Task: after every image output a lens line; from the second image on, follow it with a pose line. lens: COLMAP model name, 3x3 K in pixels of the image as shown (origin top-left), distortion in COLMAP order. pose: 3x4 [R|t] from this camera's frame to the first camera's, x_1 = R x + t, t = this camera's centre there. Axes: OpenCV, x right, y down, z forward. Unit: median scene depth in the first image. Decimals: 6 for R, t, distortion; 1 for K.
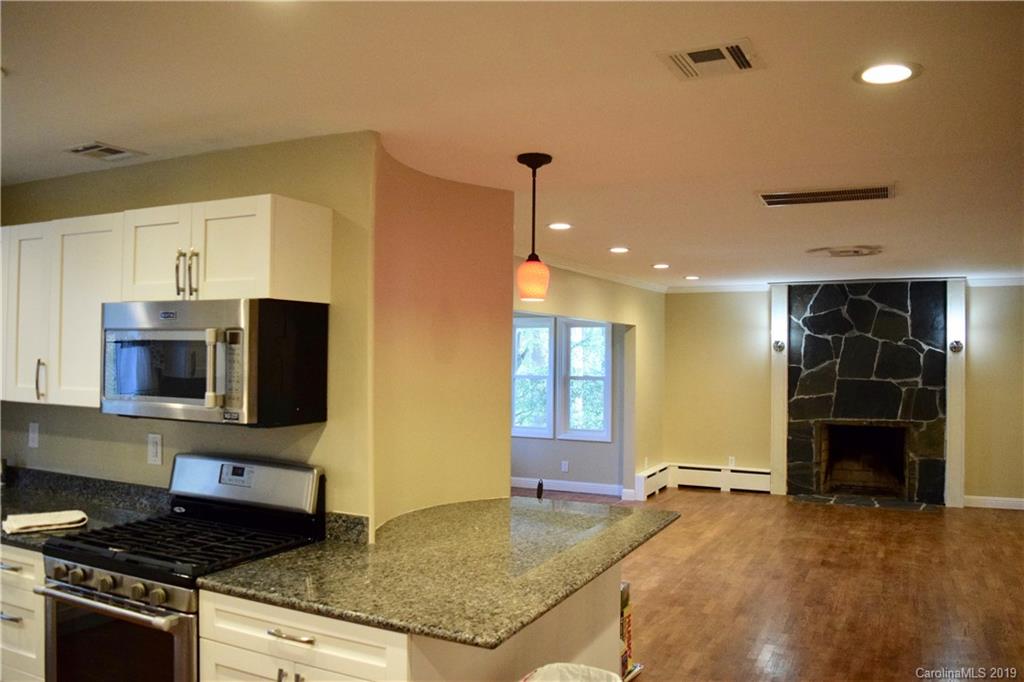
lens RADIAL K [[843.8, 0, 508.6], [0, 843.8, 337.7], [0, 0, 1]] dist [-0.079909, 0.014432]
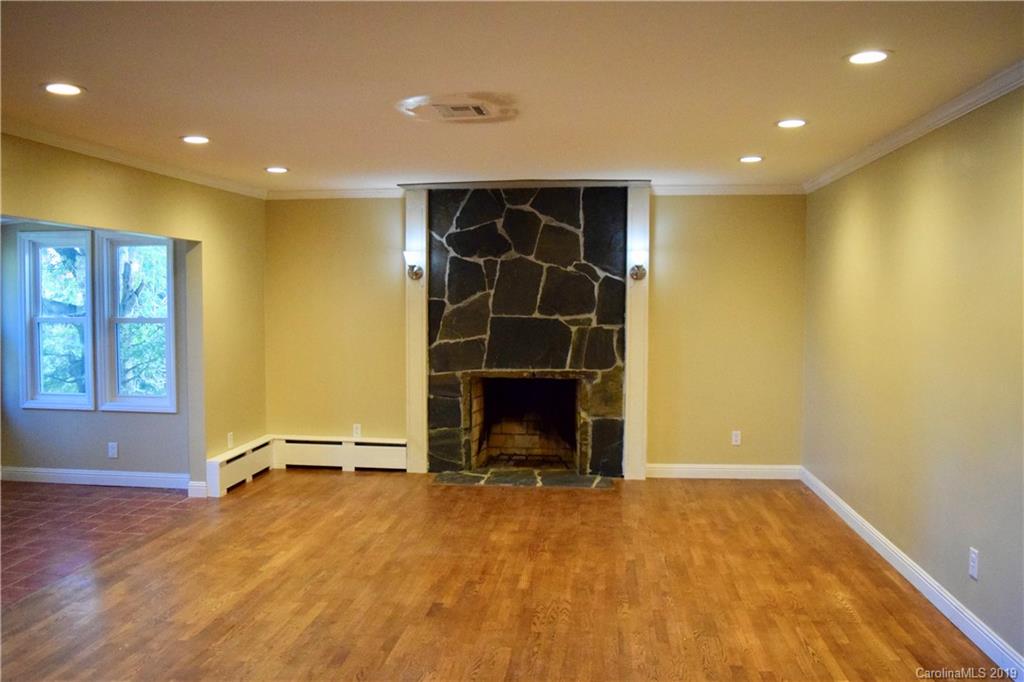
lens RADIAL K [[843.8, 0, 508.6], [0, 843.8, 337.7], [0, 0, 1]] dist [-0.079909, 0.014432]
pose [[0.946801, -0.023944, 0.320928, 0.167747], [0.000413, 0.997318, 0.073188, 0.013104], [-0.321820, -0.069162, 0.944272, 0.281629]]
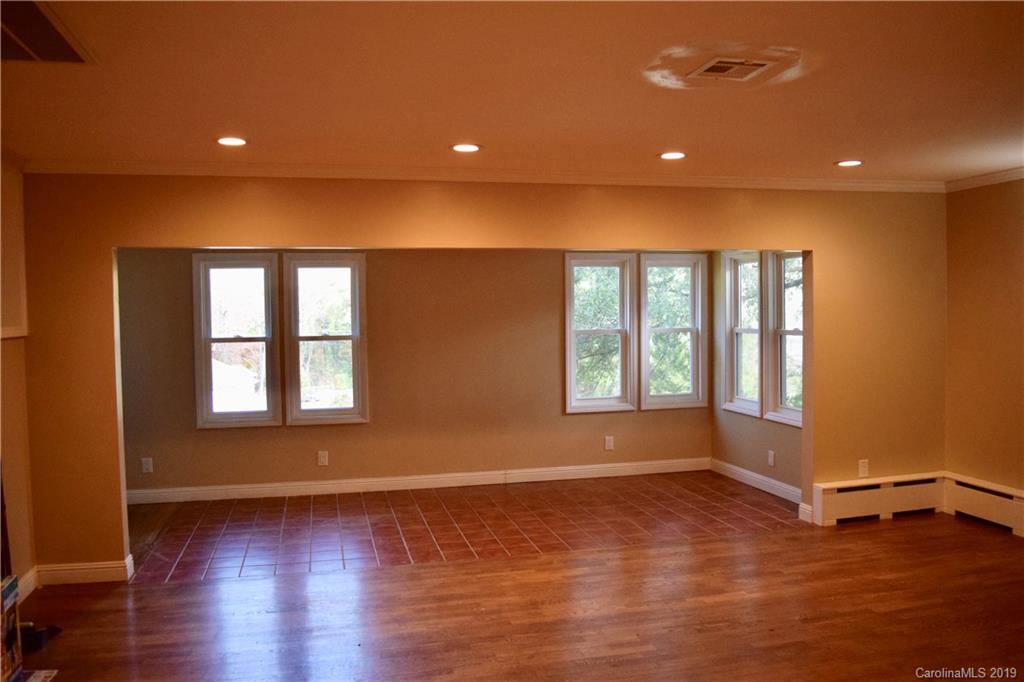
lens RADIAL K [[819.0, 0, 512.0], [0, 819.0, 341.0], [0, 0, 1]] dist [-0.072397, 0.004623]
pose [[0.629788, 0.011030, -0.776689, 0.483924], [0.036952, 0.998342, 0.044140, 0.017985], [0.775888, -0.056499, 0.628336, 0.436069]]
